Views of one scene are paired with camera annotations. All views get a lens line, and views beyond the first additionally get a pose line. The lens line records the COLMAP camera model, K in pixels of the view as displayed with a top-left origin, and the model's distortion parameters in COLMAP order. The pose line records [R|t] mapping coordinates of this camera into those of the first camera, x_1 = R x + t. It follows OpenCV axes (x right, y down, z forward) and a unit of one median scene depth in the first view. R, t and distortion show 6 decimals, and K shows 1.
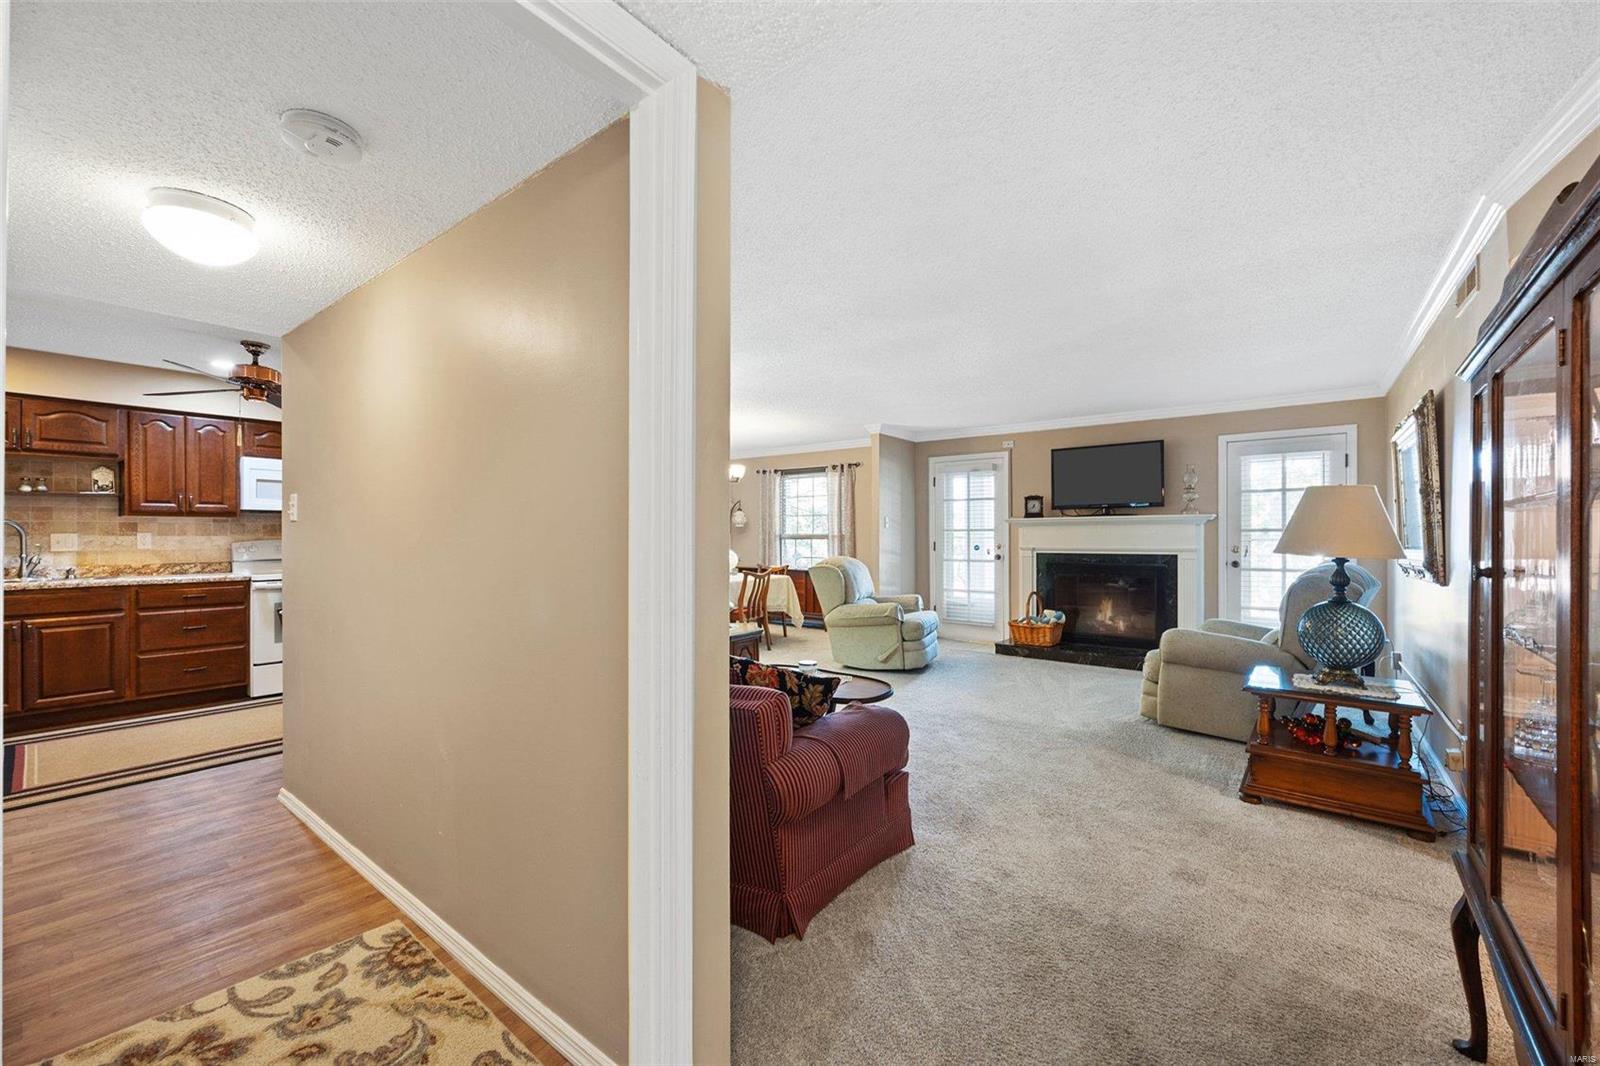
lens RADIAL K [[644.5, 0, 800.5], [0, 644.5, 536.5], [0, 0, 1]] dist [-0.000993, -0.000430]
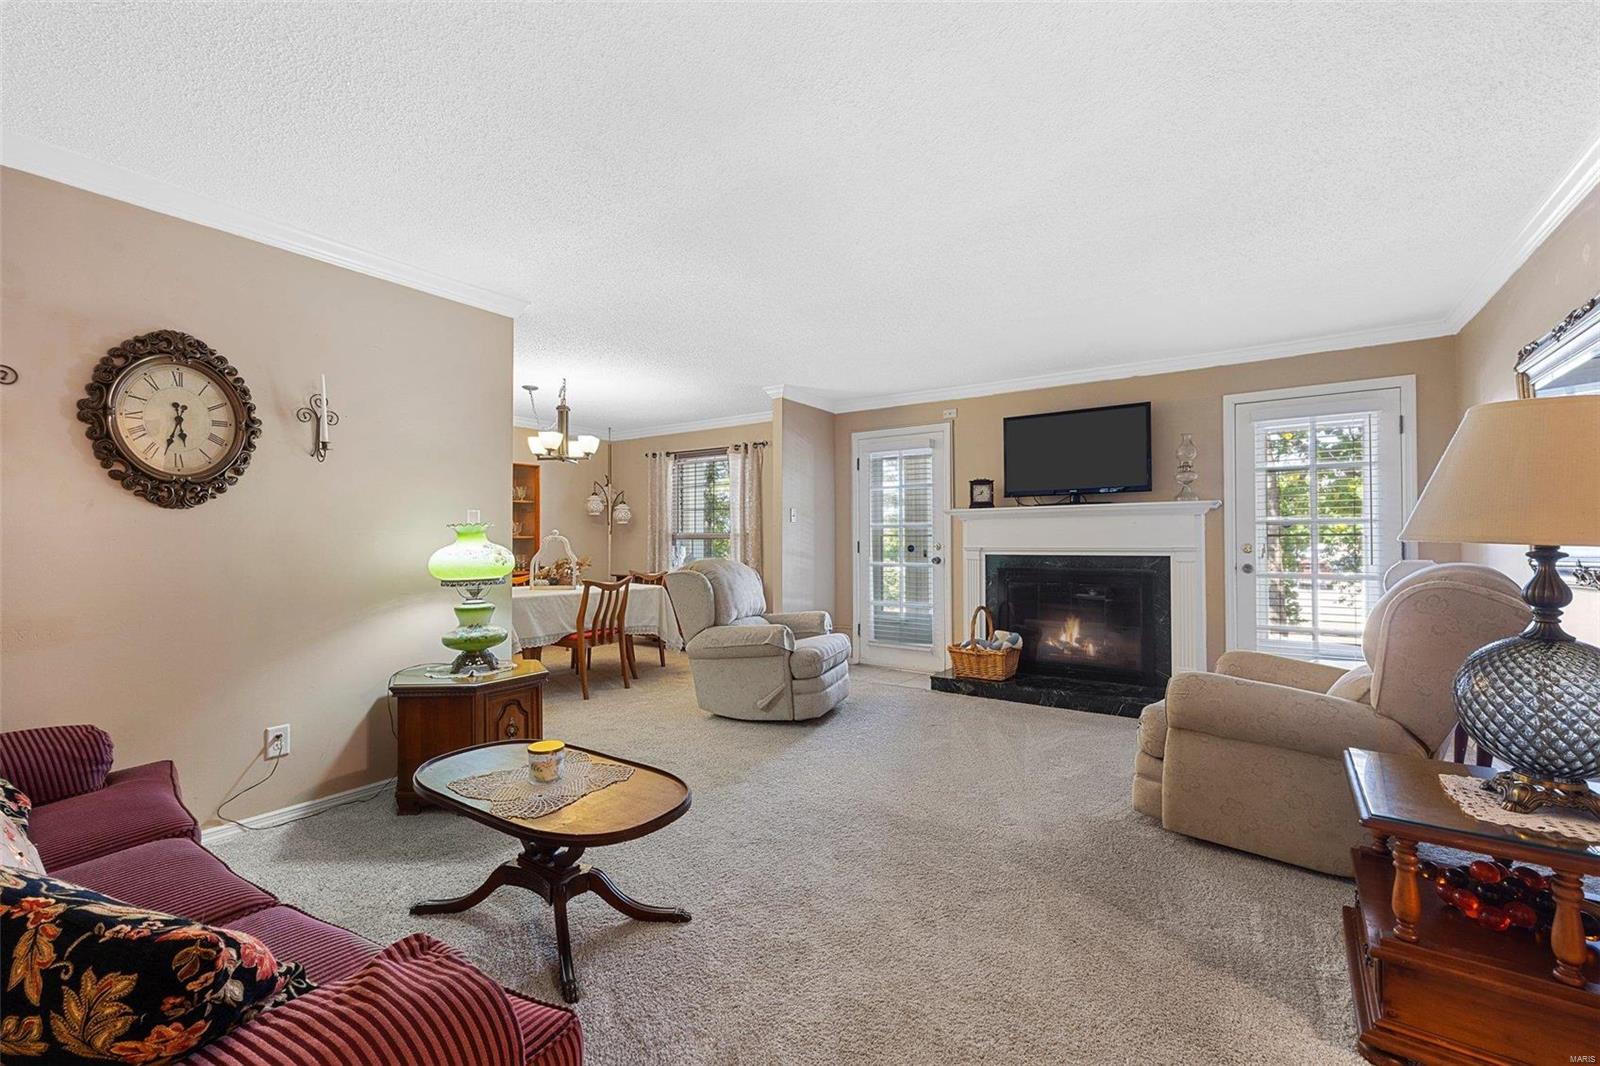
lens RADIAL K [[659.9, 0, 799.5], [0, 659.9, 535.5], [0, 0, 1]] dist [-0.000438, -0.000423]
pose [[0.998683, 0.001587, 0.051288, 0.123141], [-0.000887, 0.999906, -0.013676, 0.015352], [-0.051305, 0.013613, 0.998590, 0.269115]]
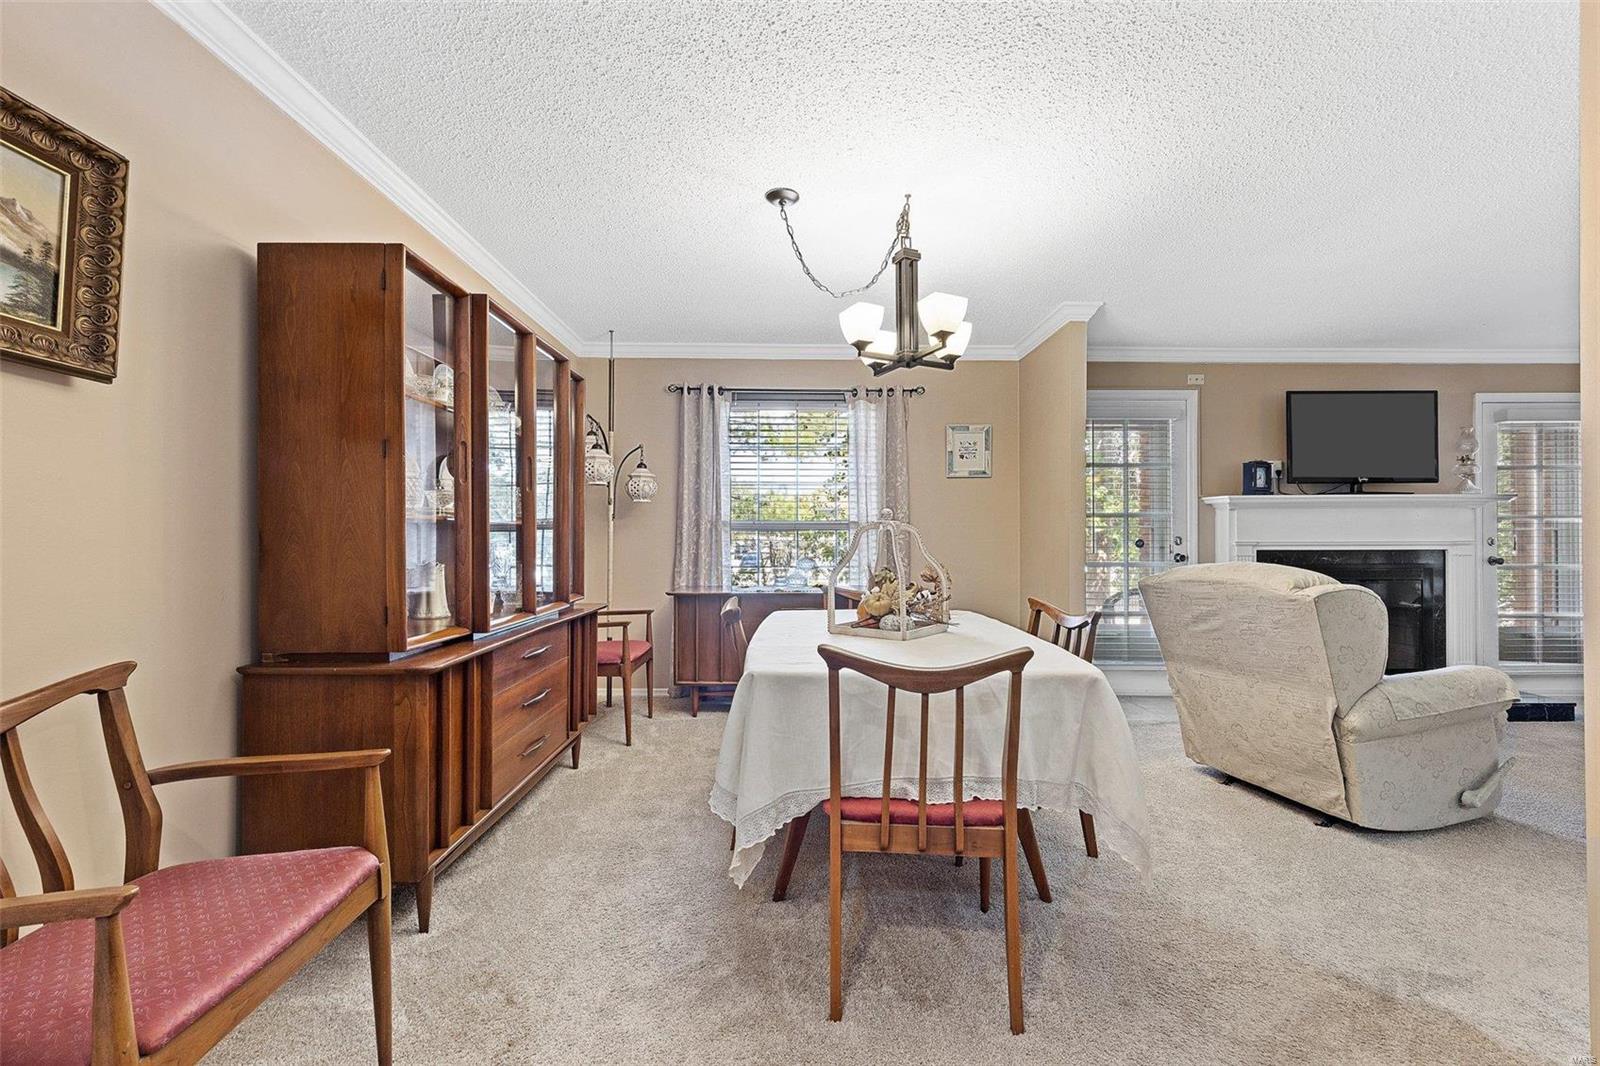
lens RADIAL K [[658.8, 0, 784.1], [0, 658.8, 532.9], [0, 0, 1]] dist [0.001679, -0.000170]
pose [[0.788739, 0.003732, 0.614717, -0.464507], [0.000498, 0.999977, -0.006710, 0.013679], [-0.614728, 0.005598, 0.788720, 0.877633]]
